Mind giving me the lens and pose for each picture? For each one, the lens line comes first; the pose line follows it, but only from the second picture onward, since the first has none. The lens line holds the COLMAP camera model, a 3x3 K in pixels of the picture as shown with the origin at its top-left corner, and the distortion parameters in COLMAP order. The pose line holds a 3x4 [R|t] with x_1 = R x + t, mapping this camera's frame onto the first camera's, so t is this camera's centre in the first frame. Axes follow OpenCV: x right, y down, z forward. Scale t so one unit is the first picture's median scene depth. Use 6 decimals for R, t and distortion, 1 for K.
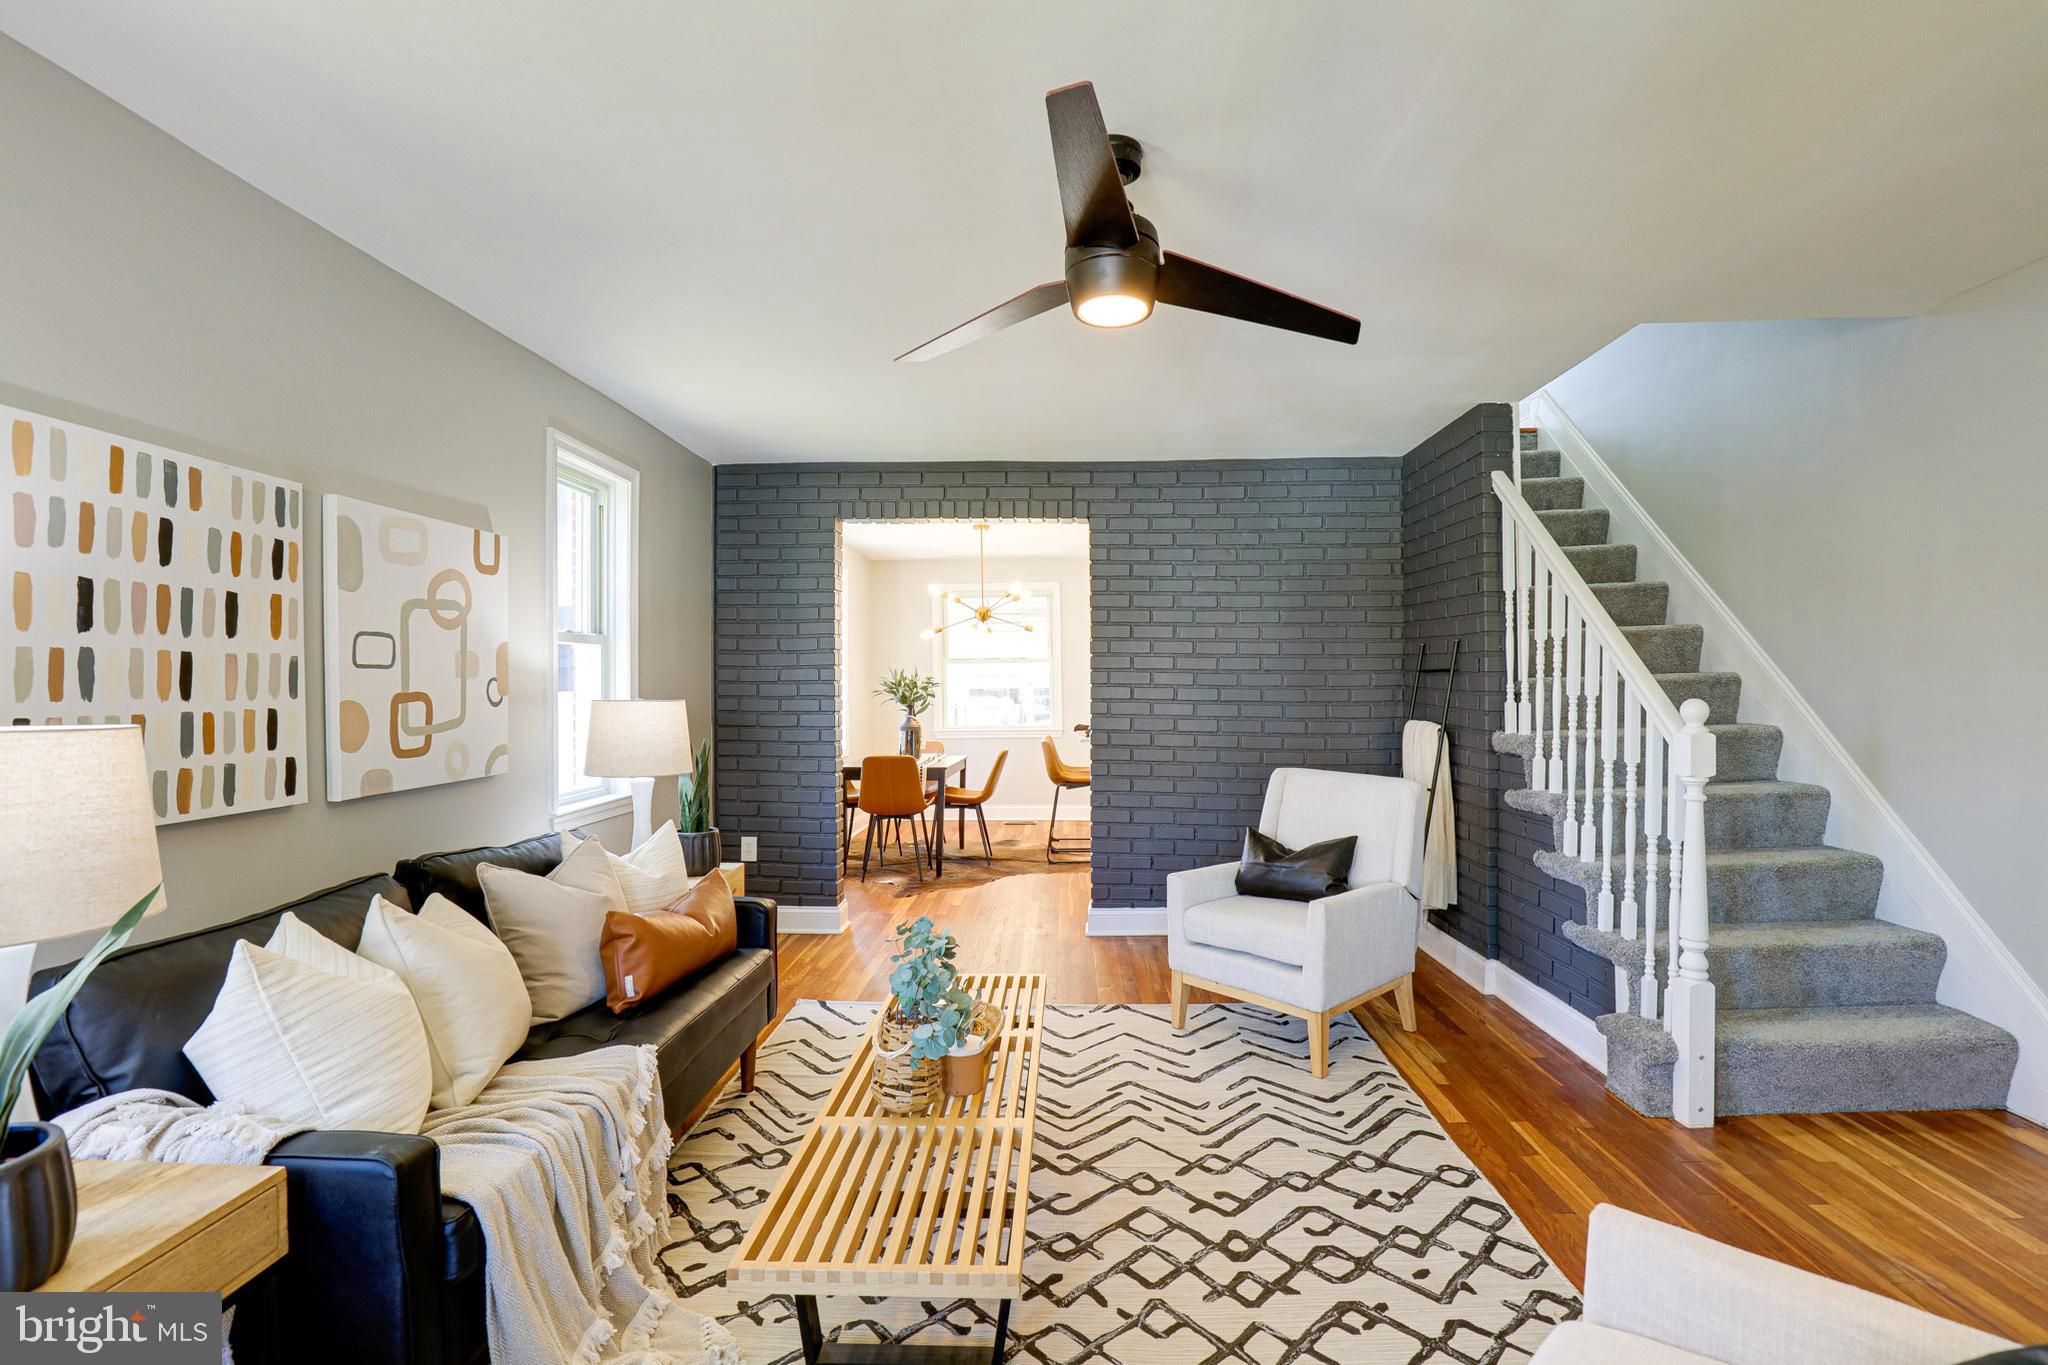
lens RADIAL K [[956.1, 0, 1035.6], [0, 956.1, 690.9], [0, 0, 1]] dist [-0.033048, 0.005196]
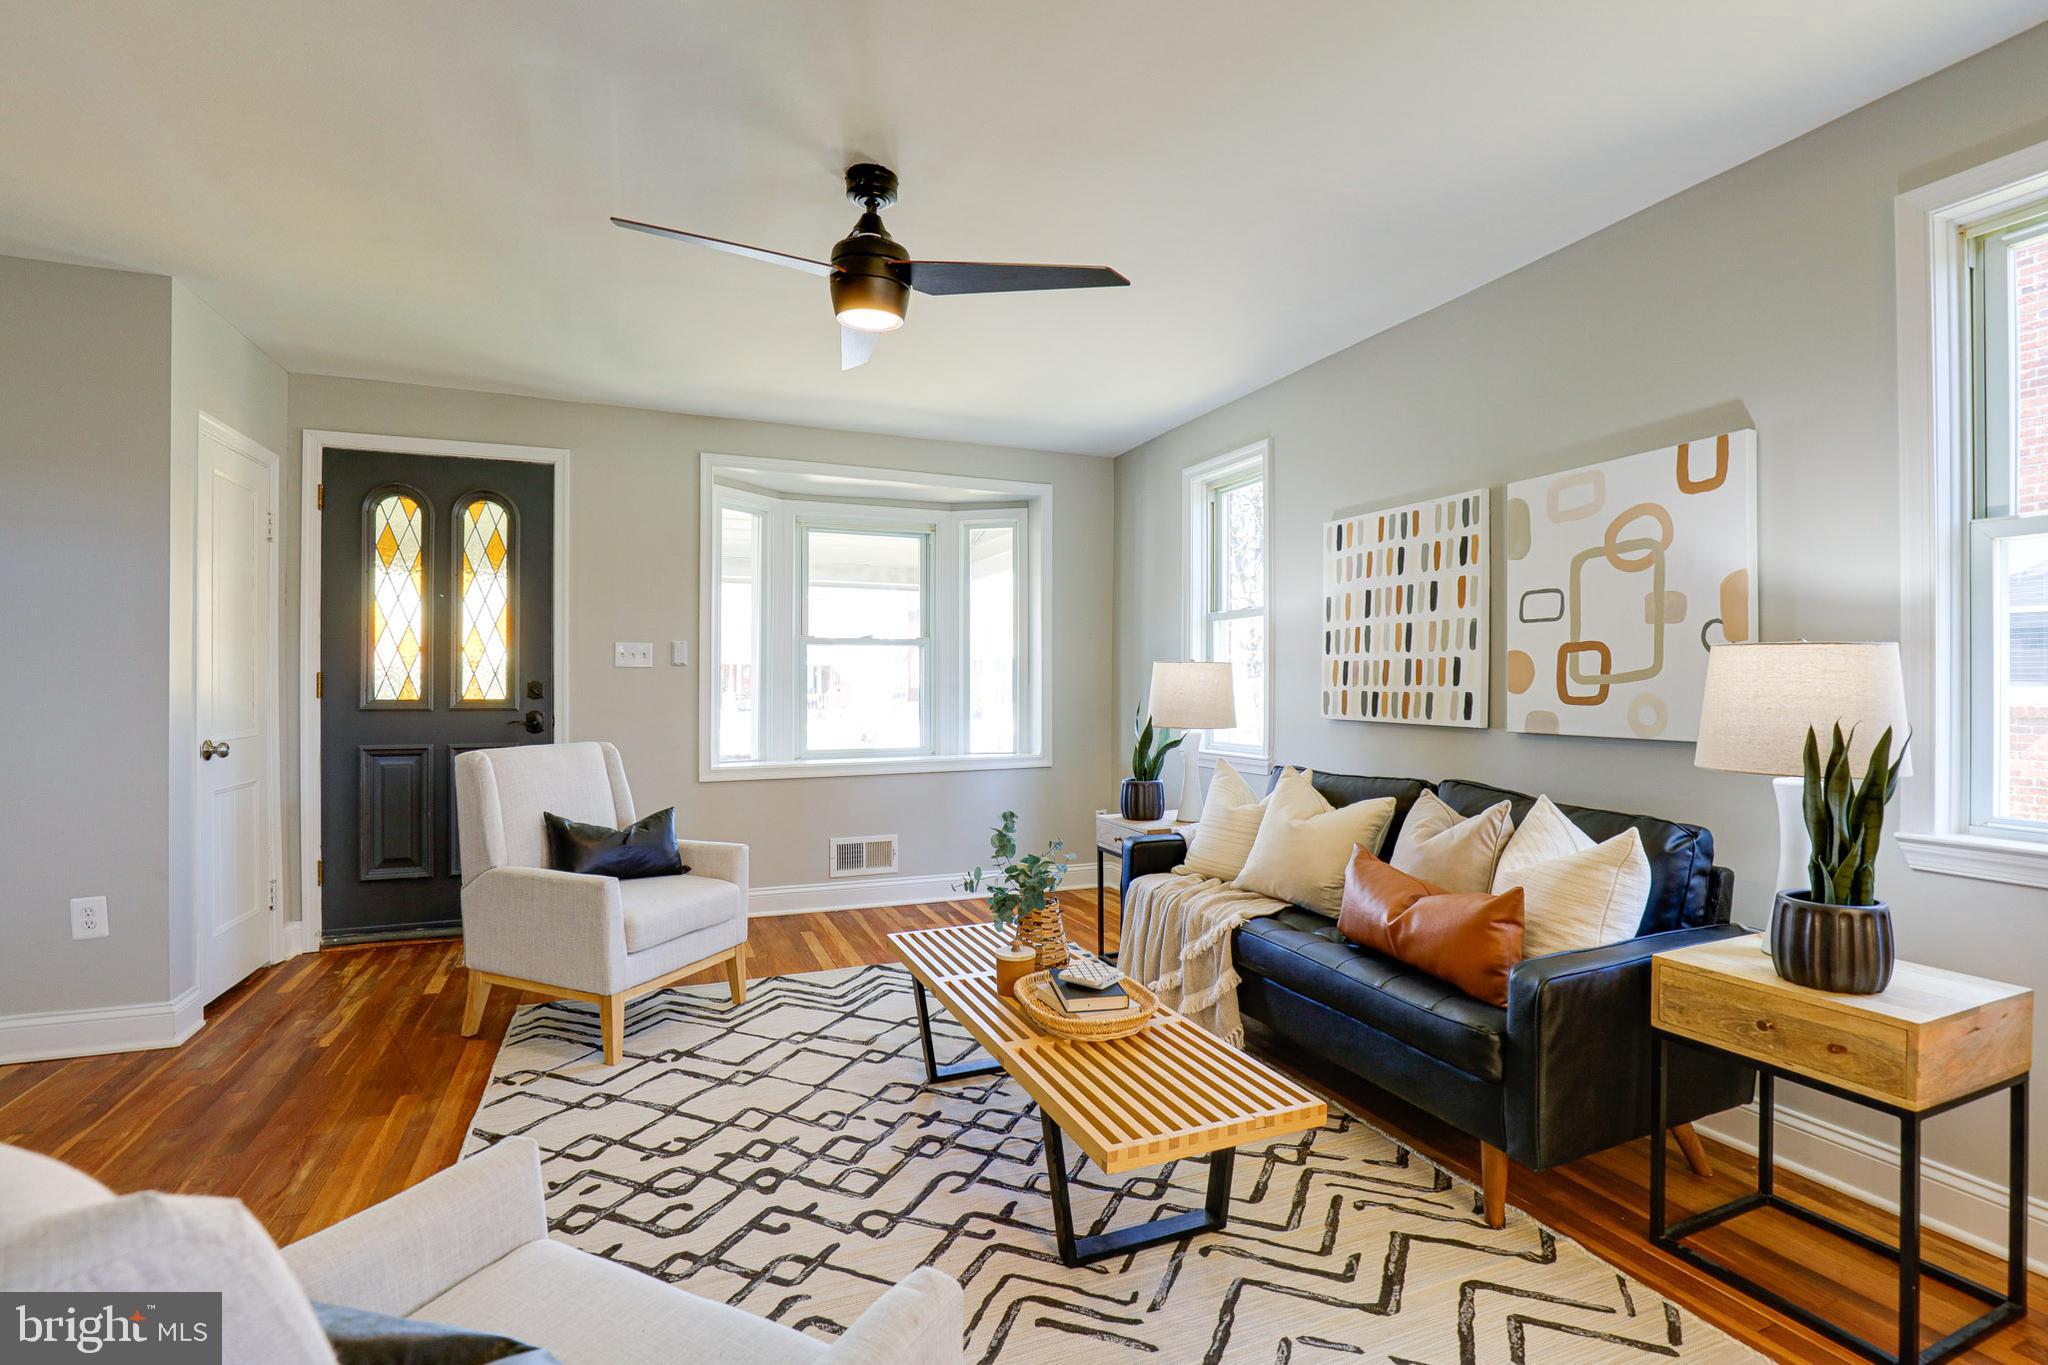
lens RADIAL K [[956.1, 0, 1053.1], [0, 956.1, 692.3], [0, 0, 1]] dist [-0.033048, 0.005196]
pose [[-0.900015, 0.013291, -0.435656, 0.344035], [0.004006, 0.999745, 0.022223, 0.035165], [0.435841, 0.018256, -0.899839, 1.884340]]
